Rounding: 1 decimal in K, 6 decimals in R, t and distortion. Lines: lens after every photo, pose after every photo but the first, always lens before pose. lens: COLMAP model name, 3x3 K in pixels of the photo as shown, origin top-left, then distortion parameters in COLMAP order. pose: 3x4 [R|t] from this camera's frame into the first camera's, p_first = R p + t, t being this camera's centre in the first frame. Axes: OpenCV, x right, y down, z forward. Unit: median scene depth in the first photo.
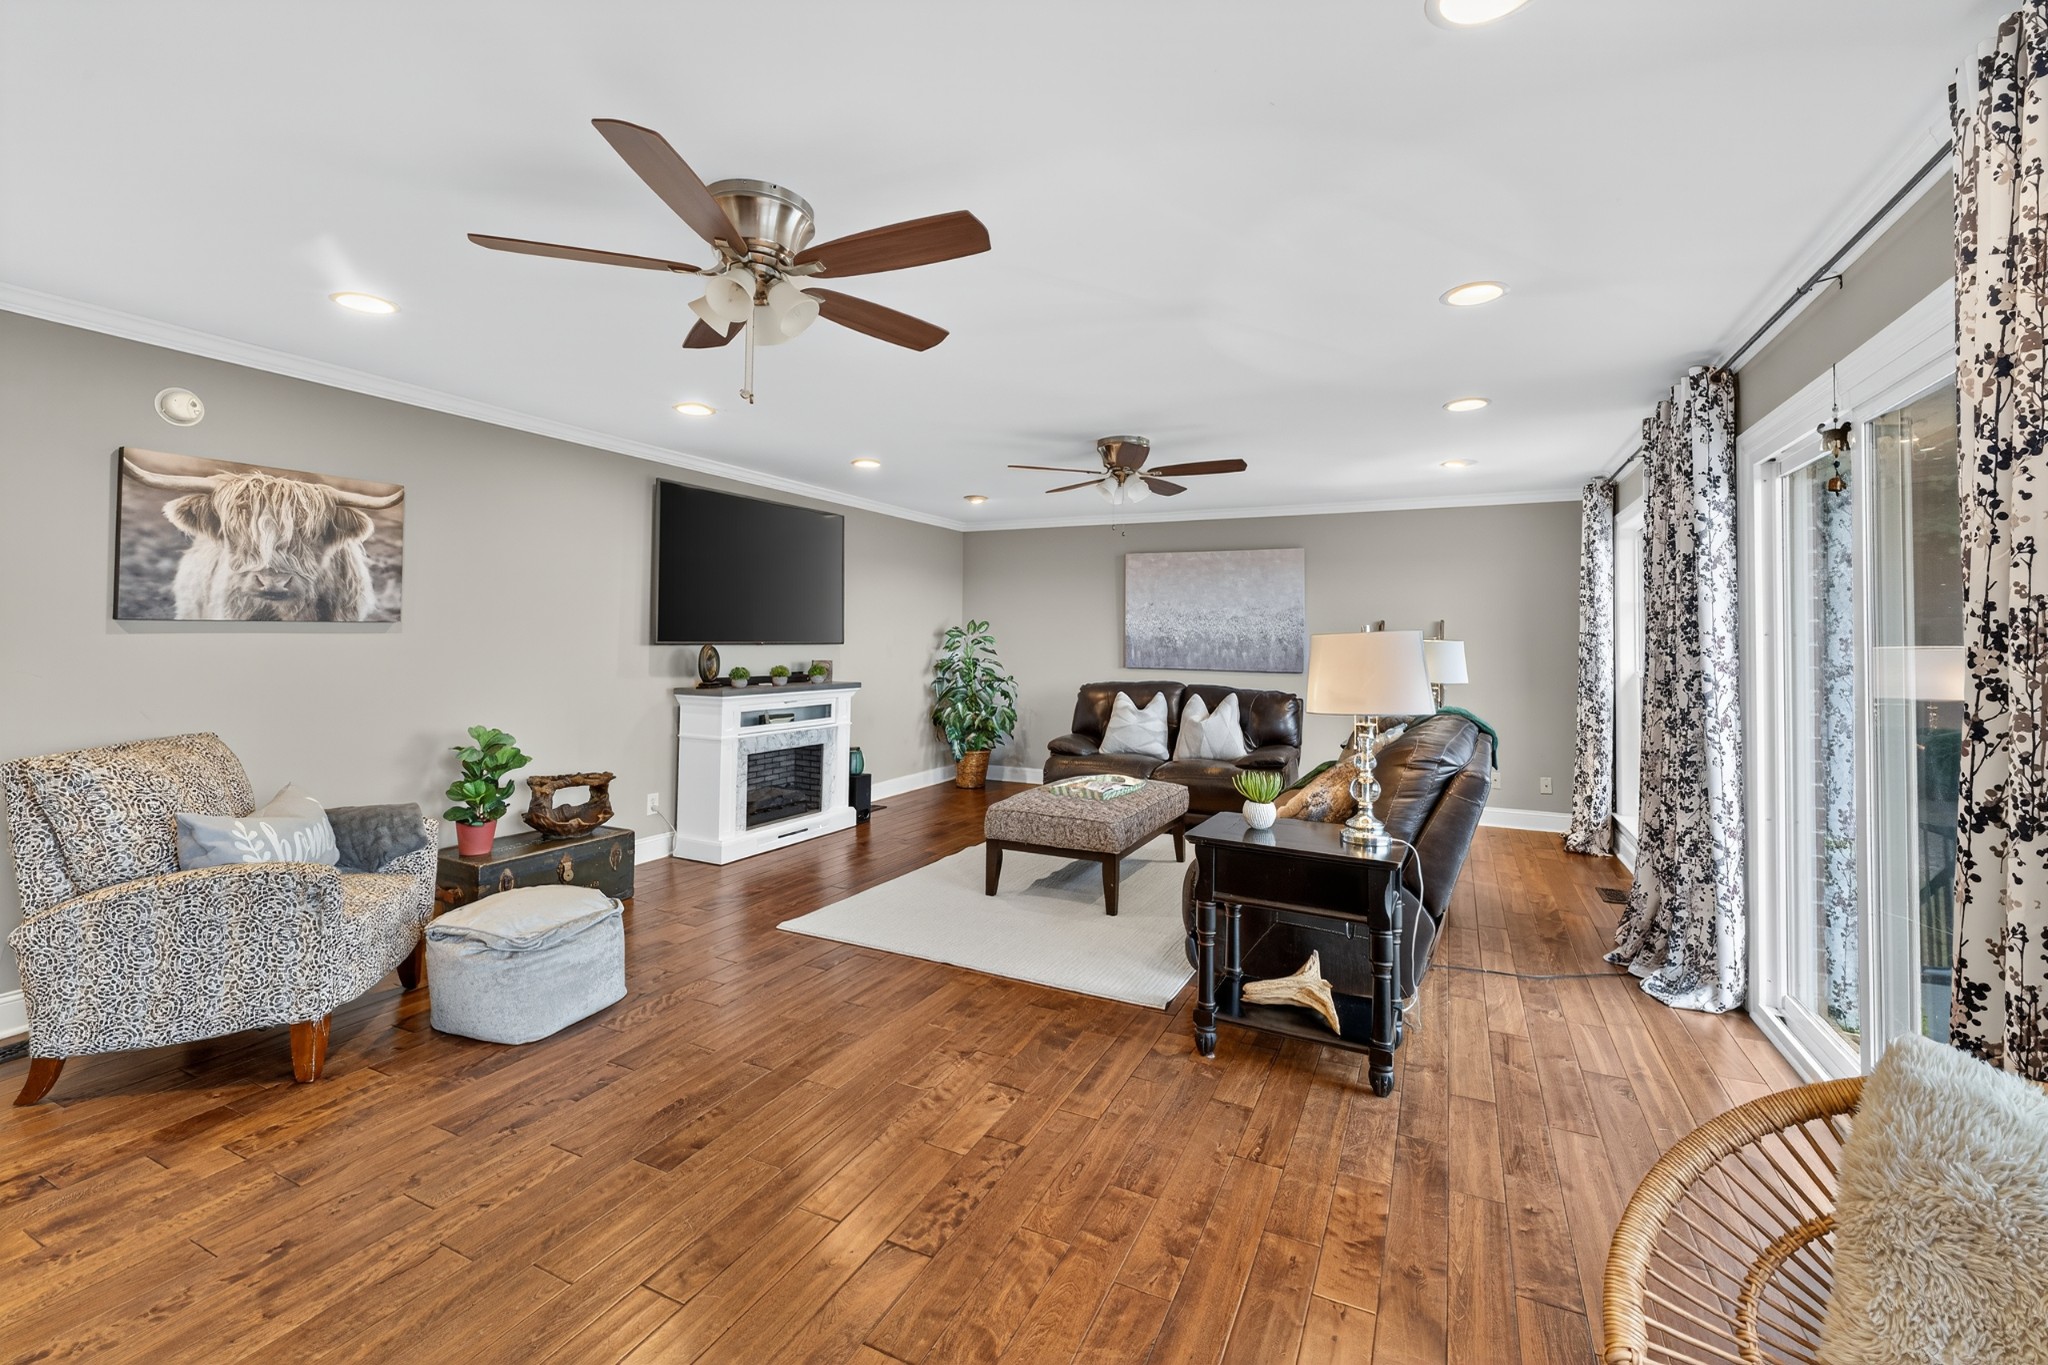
lens RADIAL K [[838.6, 0, 1035.1], [0, 838.6, 617.2], [0, 0, 1]] dist [0.011905, -0.001756]
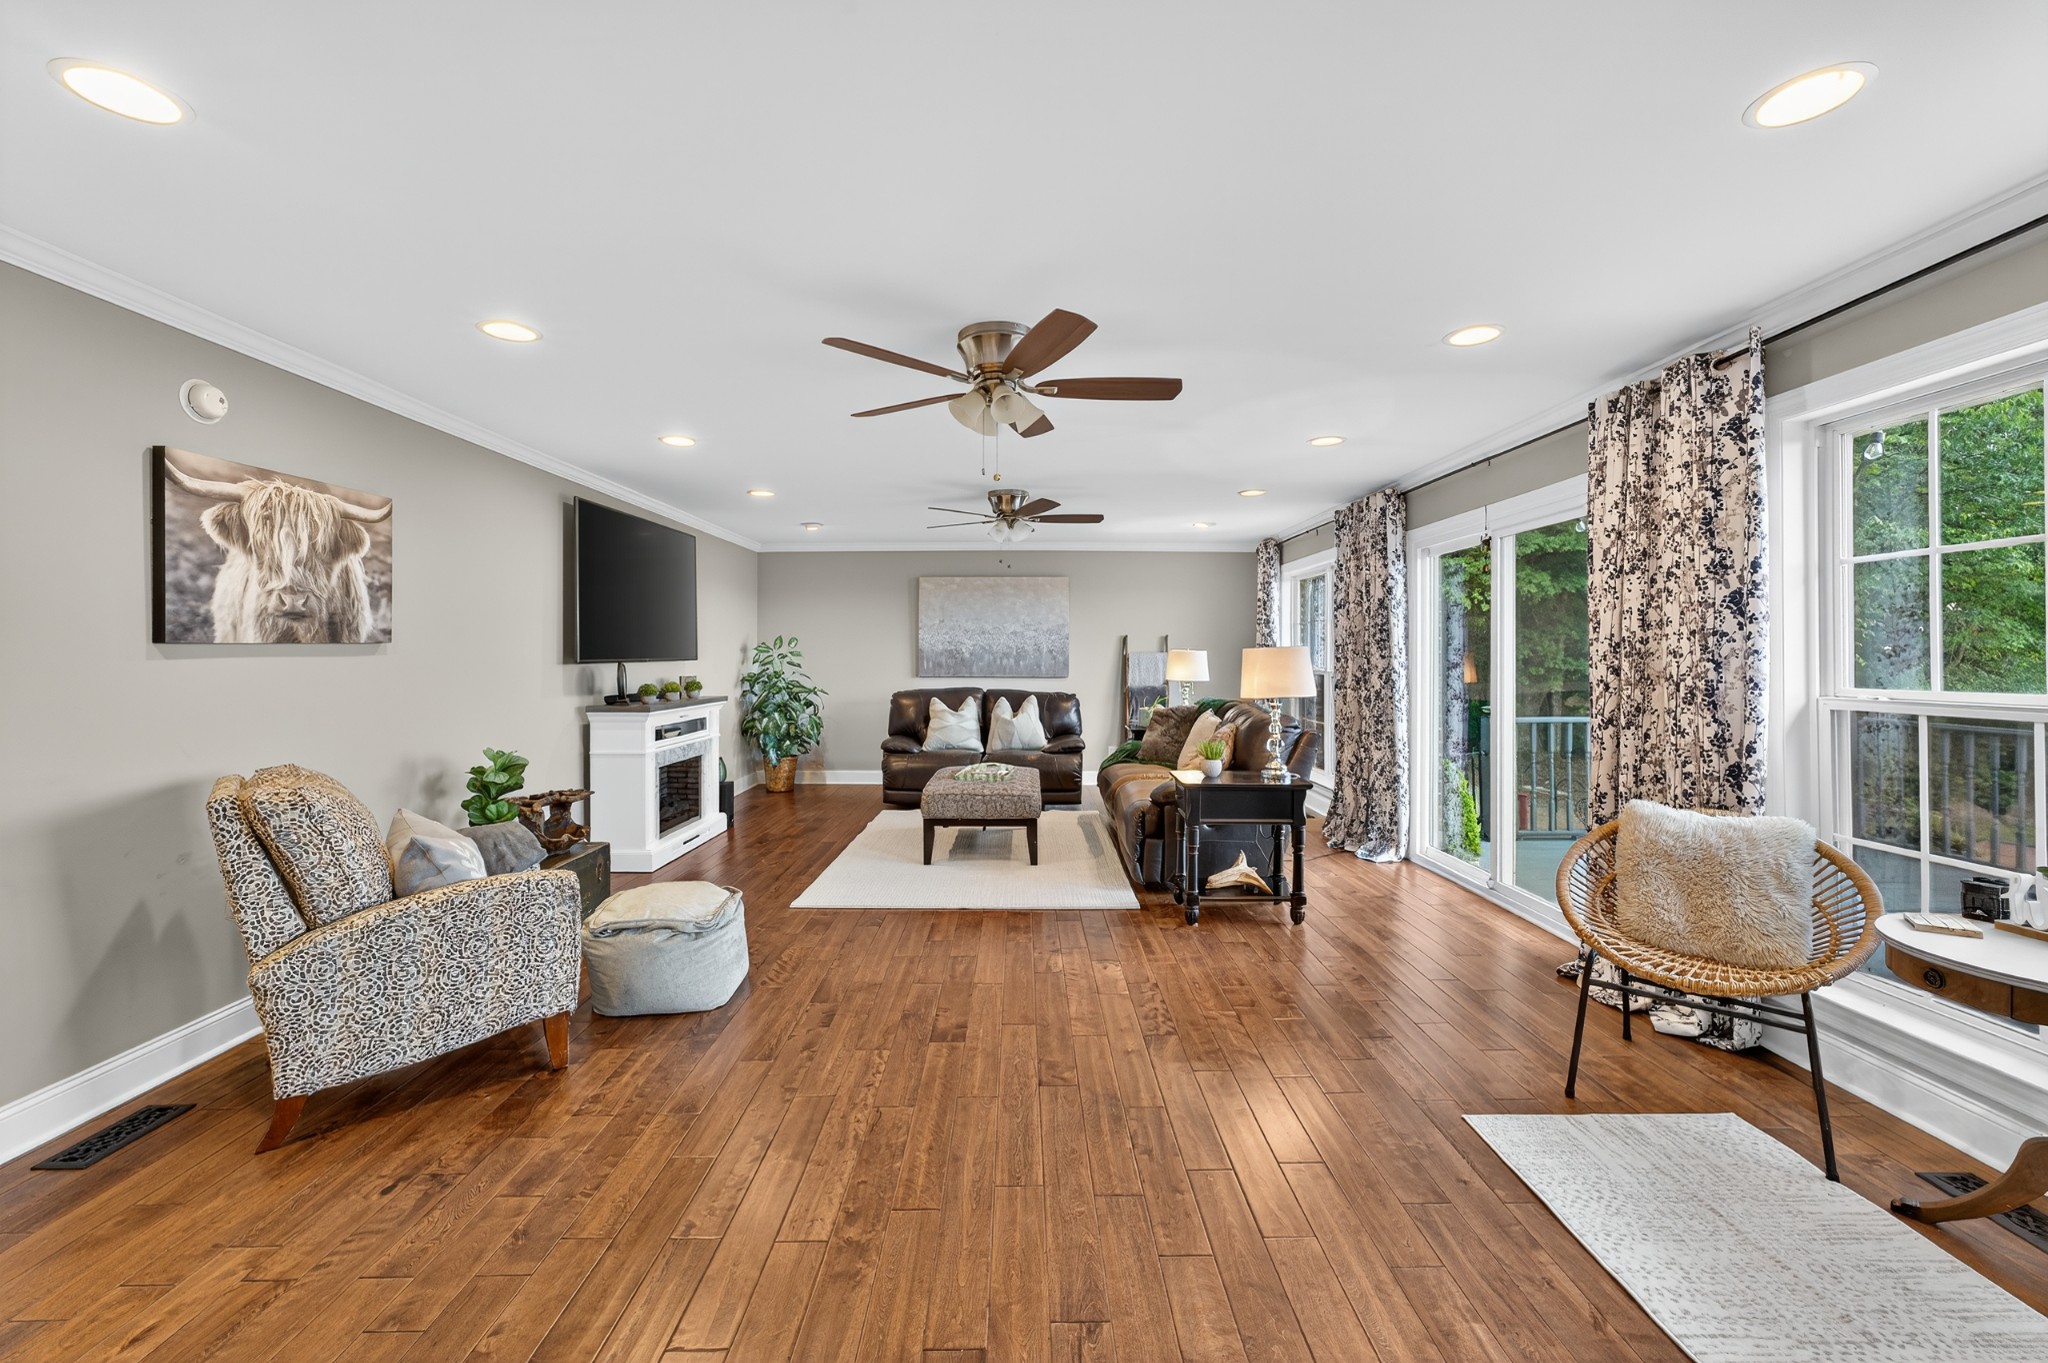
lens RADIAL K [[838.6, 0, 988.4], [0, 838.6, 649.4], [0, 0, 1]] dist [0.011905, -0.001756]
pose [[0.896309, -0.010150, 0.443315, -0.666407], [-0.001411, 0.999668, 0.025741, -0.014439], [-0.443428, -0.023697, 0.895996, -0.158244]]
